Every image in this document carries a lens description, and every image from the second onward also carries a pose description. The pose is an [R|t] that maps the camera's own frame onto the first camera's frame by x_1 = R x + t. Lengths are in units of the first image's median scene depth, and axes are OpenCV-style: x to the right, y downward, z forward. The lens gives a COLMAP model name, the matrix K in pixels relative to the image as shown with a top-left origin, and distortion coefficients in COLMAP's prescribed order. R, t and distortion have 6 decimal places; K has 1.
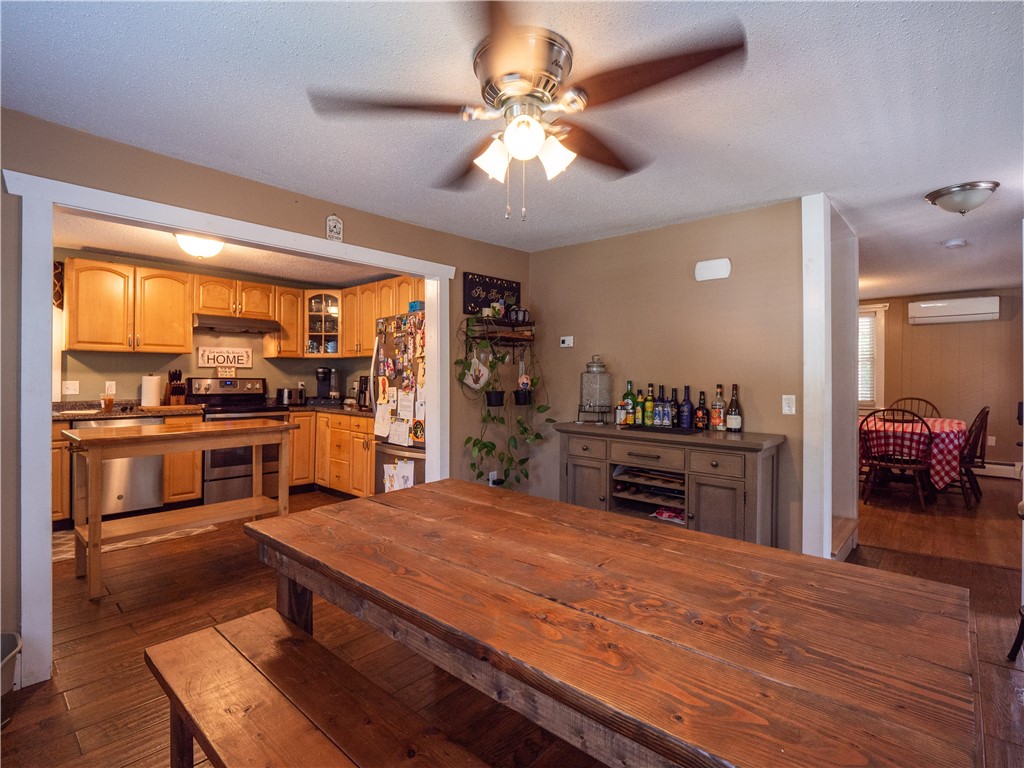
lens RADIAL K [[509.0, 0, 512.0], [0, 509.0, 384.0], [0, 0, 1]] dist [-0.015151, -0.000102]
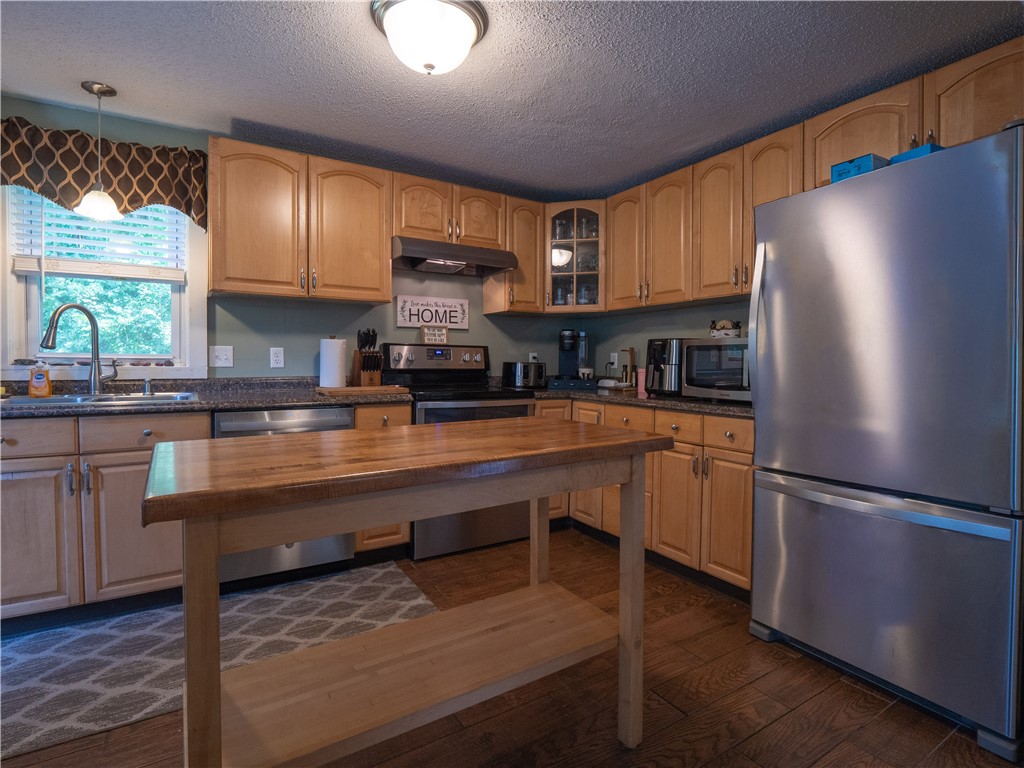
lens RADIAL K [[509.0, 0, 512.0], [0, 509.0, 384.0], [0, 0, 1]] dist [-0.015151, -0.000102]
pose [[0.964407, 0.009507, -0.264250, -0.301839], [-0.001713, 0.999557, 0.029707, 0.018677], [0.264415, -0.028197, 0.963997, 0.407312]]
